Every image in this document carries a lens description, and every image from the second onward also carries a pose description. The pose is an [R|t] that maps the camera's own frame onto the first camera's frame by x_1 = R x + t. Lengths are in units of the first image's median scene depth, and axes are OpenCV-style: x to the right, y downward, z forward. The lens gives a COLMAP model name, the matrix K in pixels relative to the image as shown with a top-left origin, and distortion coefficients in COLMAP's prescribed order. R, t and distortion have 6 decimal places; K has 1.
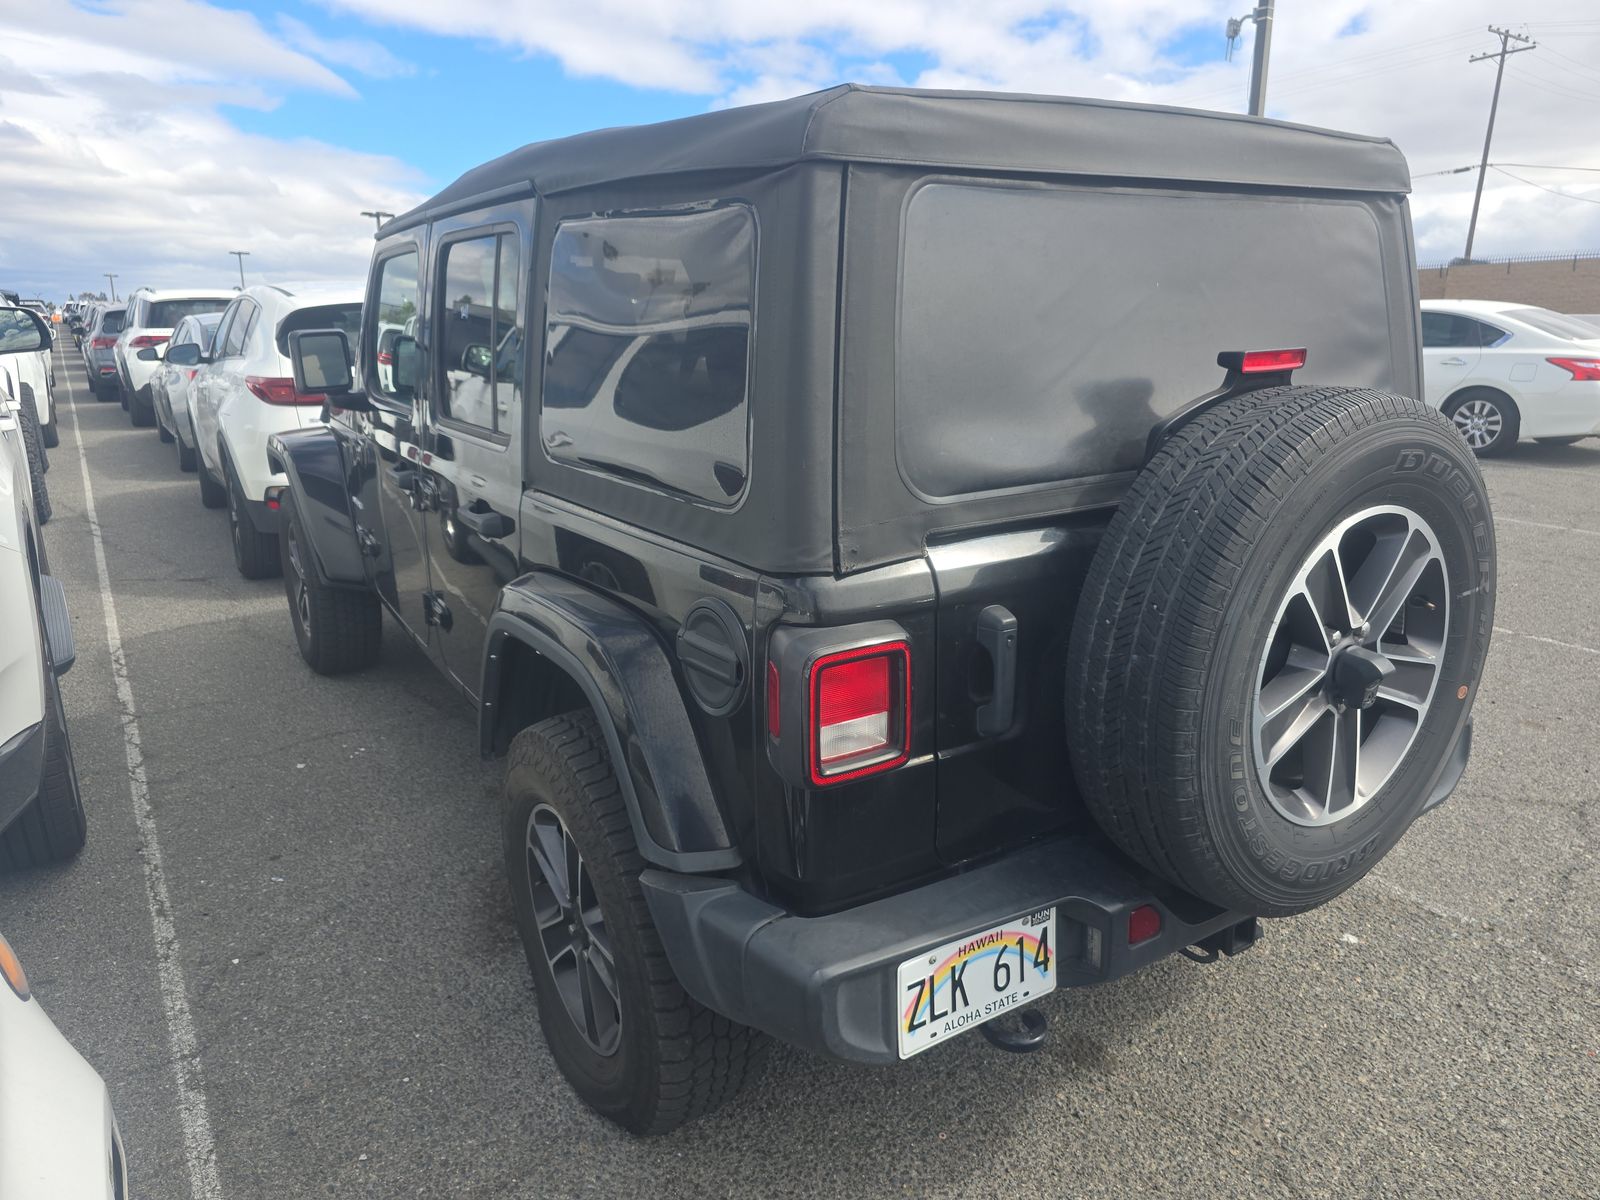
lens RADIAL K [[1068.0, 0, 800.0], [0, 1068.0, 600.0], [0, 0, 1]] dist [0.030675, -0.003020]
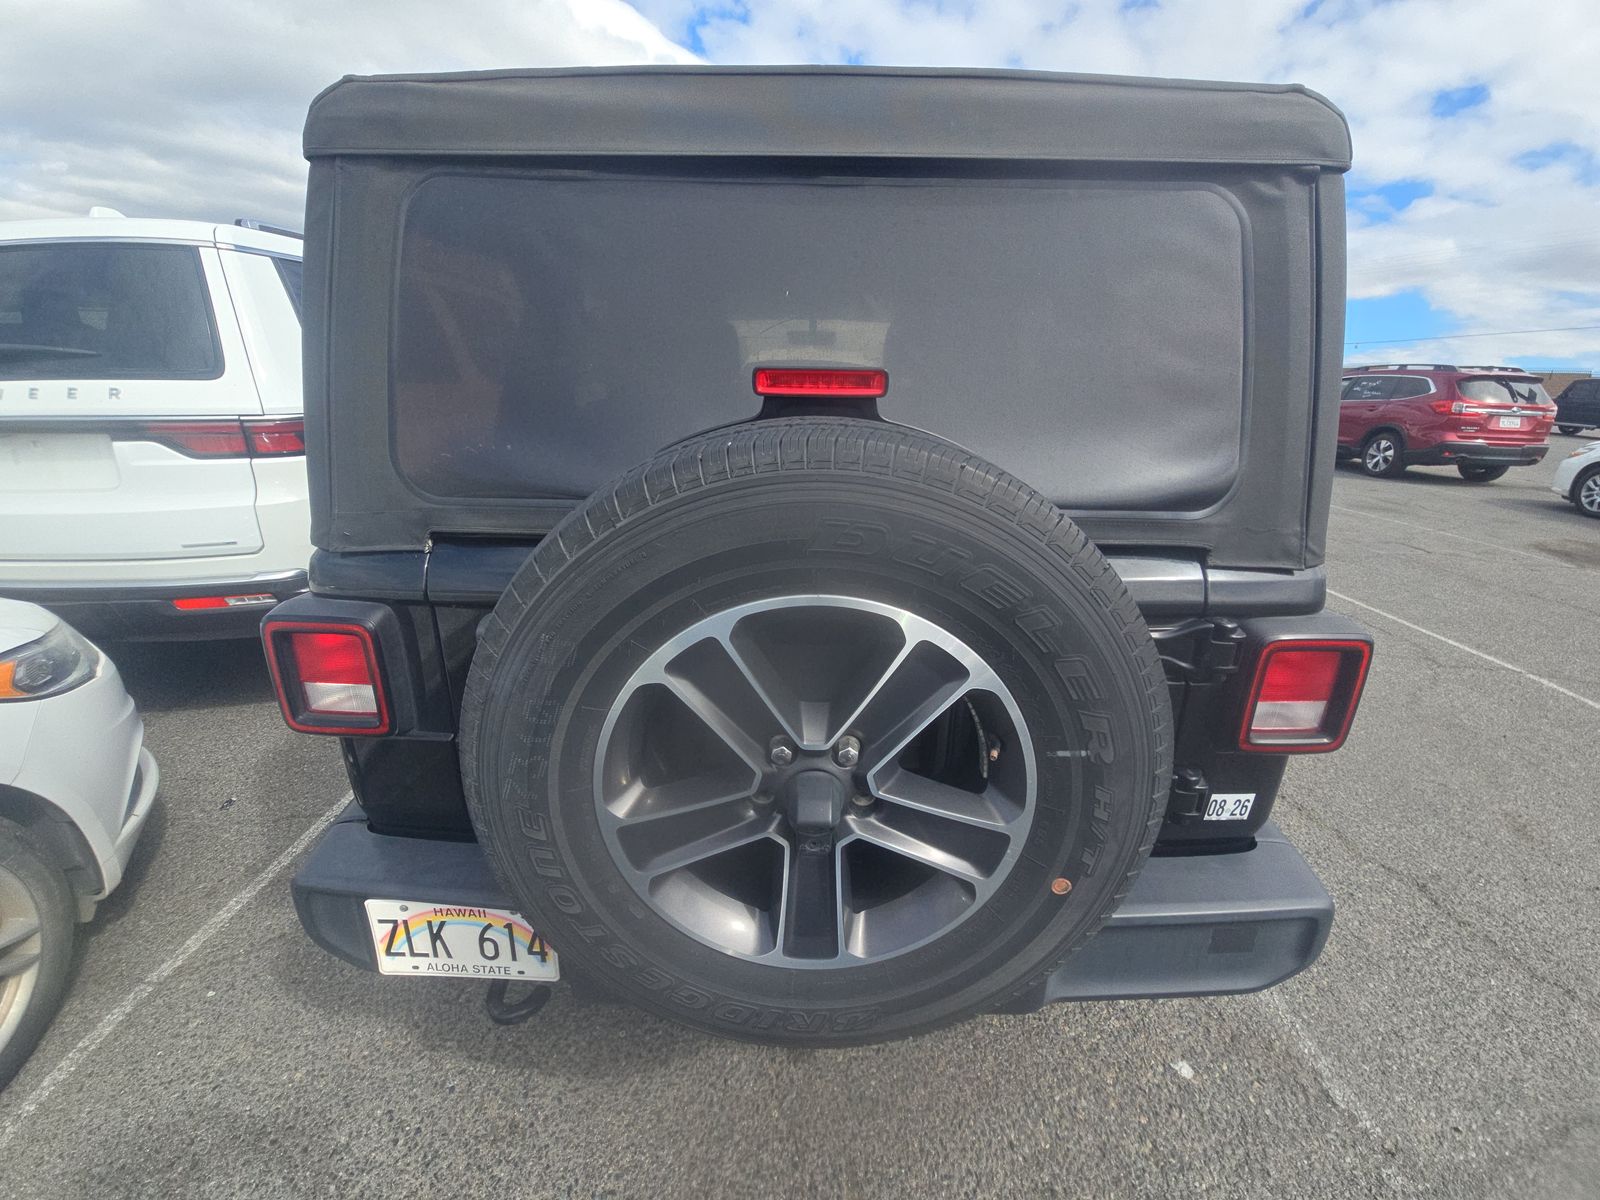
lens RADIAL K [[632.2, 0, 800.0], [0, 632.2, 600.0], [0, 0, 1]] dist [-0.000848, -0.000137]
pose [[0.832332, 0.209090, -0.513328, 0.706211], [-0.176435, 0.977892, 0.112238, -0.120981], [0.525447, -0.002851, 0.850822, 0.624592]]
